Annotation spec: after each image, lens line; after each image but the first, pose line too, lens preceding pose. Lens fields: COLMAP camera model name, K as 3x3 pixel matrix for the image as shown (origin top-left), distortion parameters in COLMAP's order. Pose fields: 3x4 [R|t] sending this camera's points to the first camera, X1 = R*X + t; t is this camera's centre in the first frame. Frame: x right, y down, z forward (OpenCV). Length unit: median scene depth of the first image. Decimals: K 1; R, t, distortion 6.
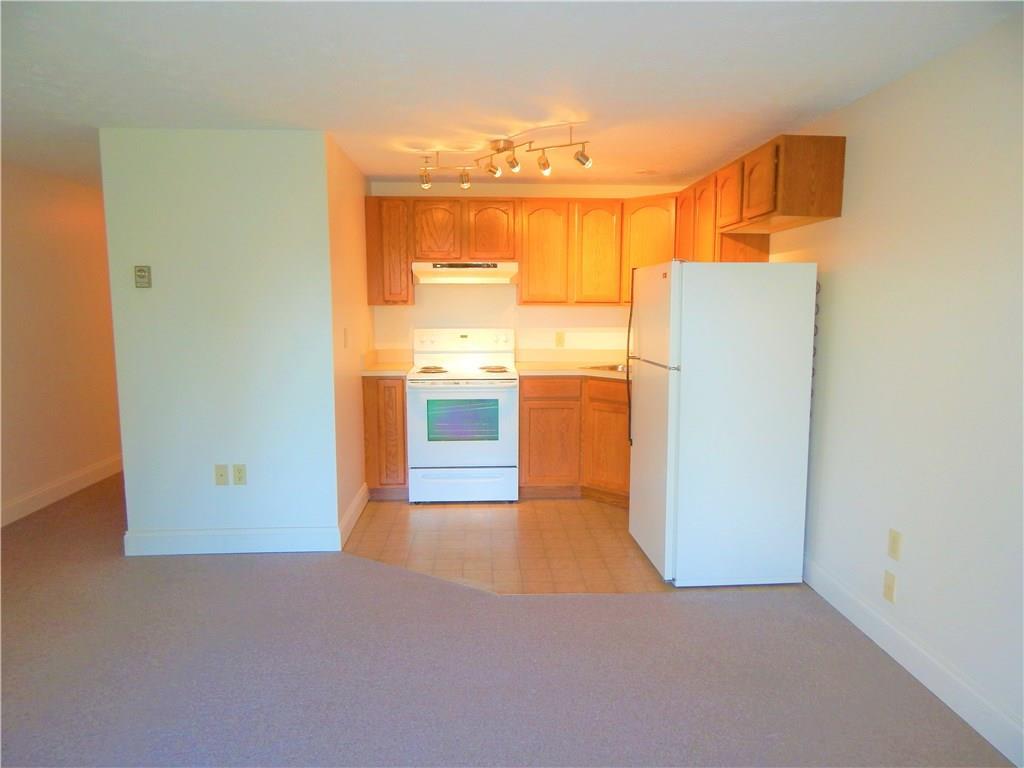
lens RADIAL K [[671.3, 0, 517.1], [0, 671.3, 378.7], [0, 0, 1]] dist [-0.004299, -0.002555]
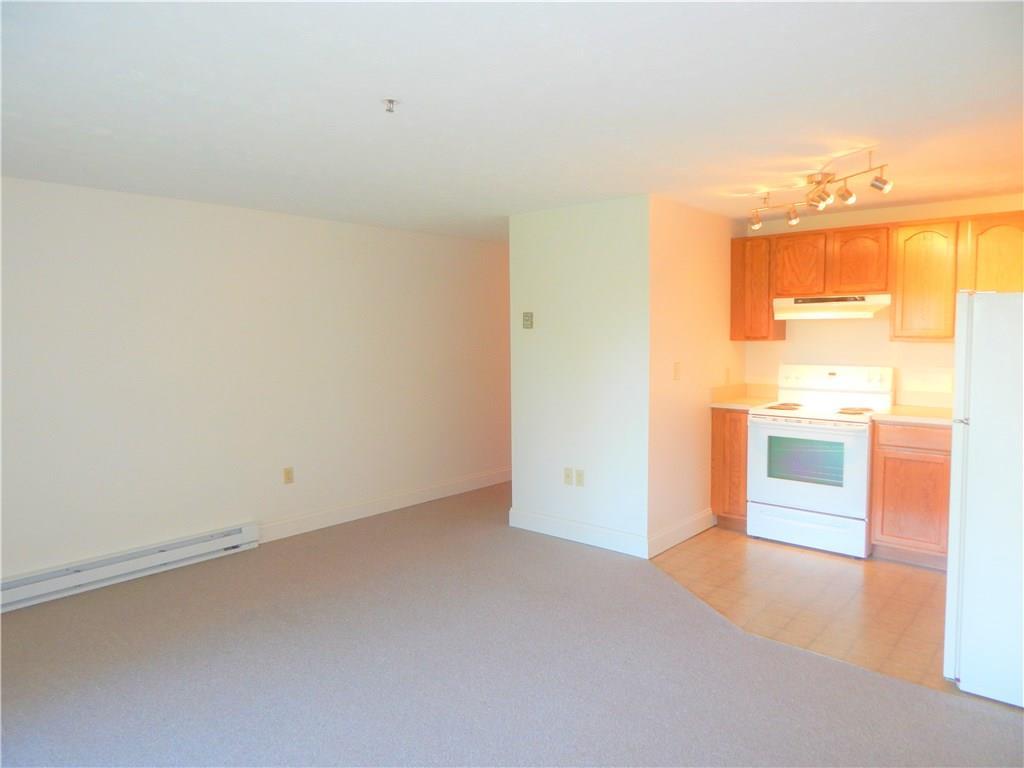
lens RADIAL K [[671.3, 0, 514.5], [0, 671.3, 377.8], [0, 0, 1]] dist [-0.004299, -0.002555]
pose [[0.715827, 0.041879, -0.697021, 0.287451], [-0.074511, 0.997082, -0.016614, -0.009480], [0.694291, 0.063828, 0.716858, 0.014446]]
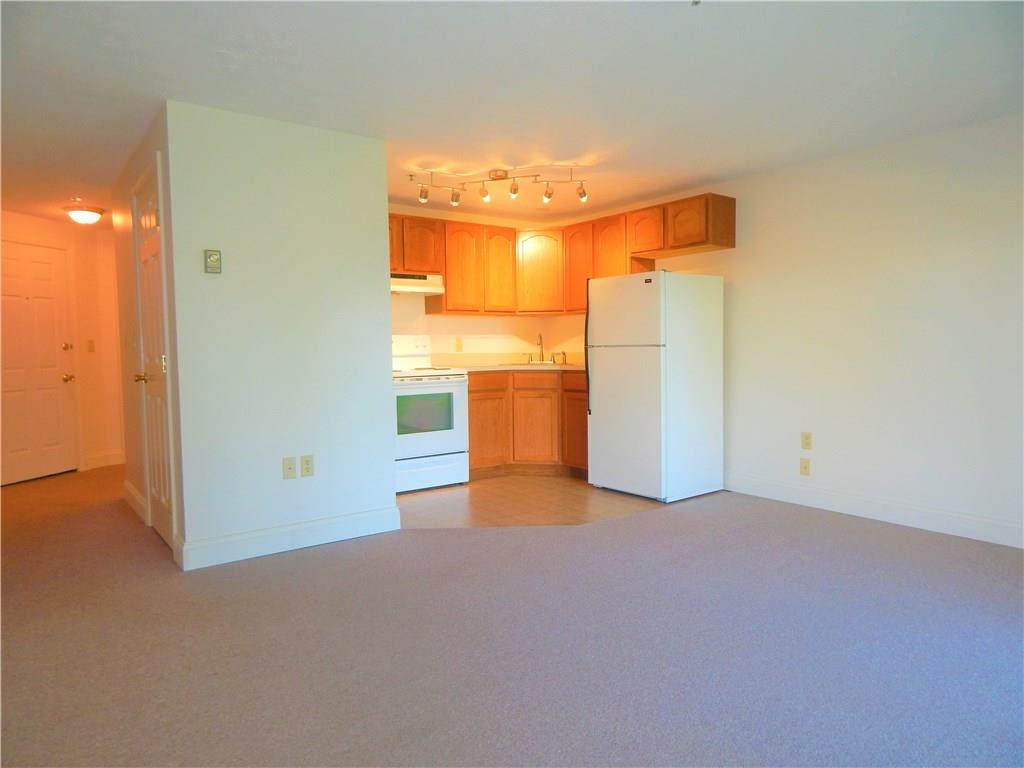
lens RADIAL K [[671.3, 0, 513.4], [0, 671.3, 378.8], [0, 0, 1]] dist [-0.004299, -0.002555]
pose [[0.832440, -0.037682, 0.552832, -0.569735], [0.075445, 0.996102, -0.045708, 0.067226], [-0.548955, 0.079758, 0.832038, -0.003485]]
